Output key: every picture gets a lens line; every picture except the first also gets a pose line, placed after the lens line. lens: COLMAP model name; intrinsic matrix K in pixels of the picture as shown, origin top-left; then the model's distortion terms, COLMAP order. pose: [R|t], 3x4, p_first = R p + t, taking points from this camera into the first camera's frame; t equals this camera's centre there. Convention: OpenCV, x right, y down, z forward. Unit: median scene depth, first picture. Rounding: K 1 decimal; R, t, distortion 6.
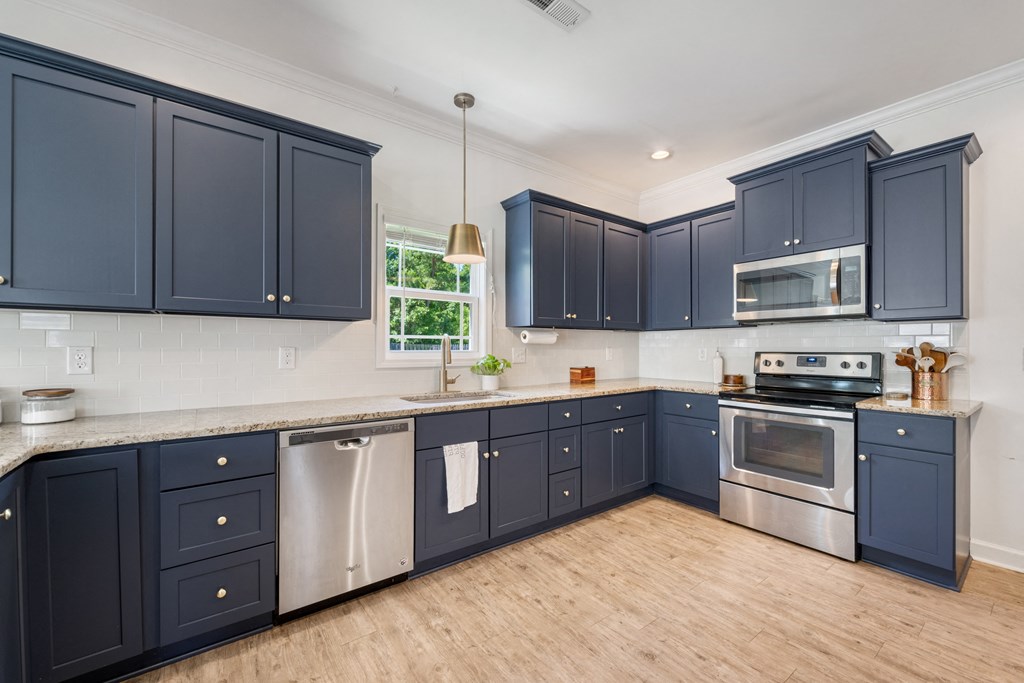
lens RADIAL K [[413.7, 0, 508.7], [0, 413.7, 345.0], [0, 0, 1]] dist [0.000887, -0.000103]
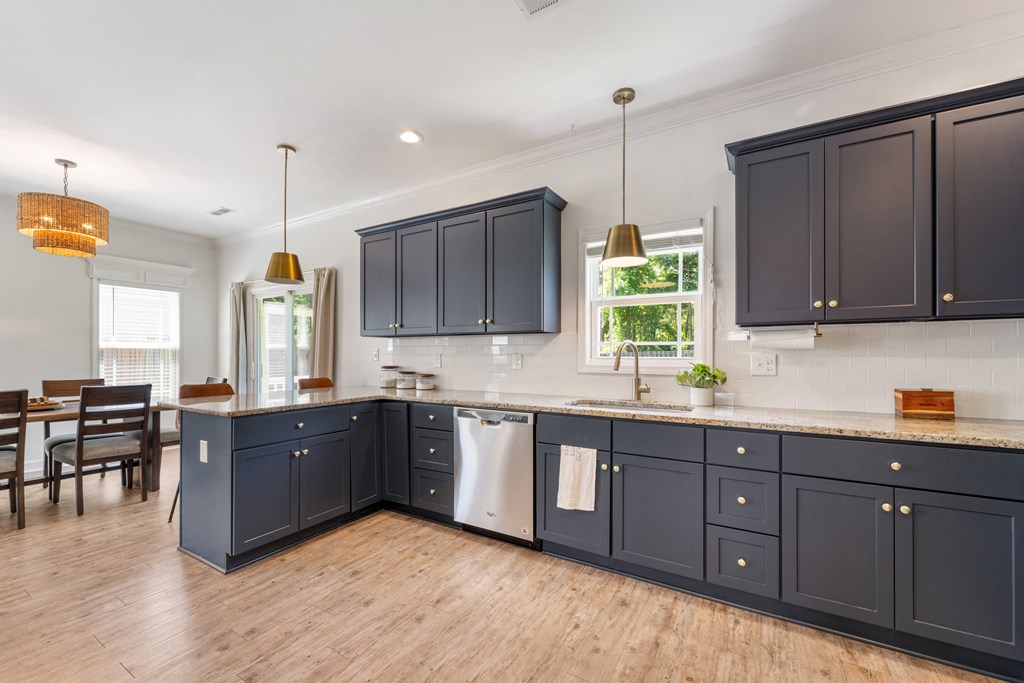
lens RADIAL K [[416.5, 0, 510.9], [0, 416.5, 354.6], [0, 0, 1]] dist [-0.003000, -0.000236]
pose [[0.375872, -0.004627, -0.926660, 0.742342], [0.002764, 0.999989, -0.003872, 0.011573], [0.926667, -0.001106, 0.375881, 0.433009]]
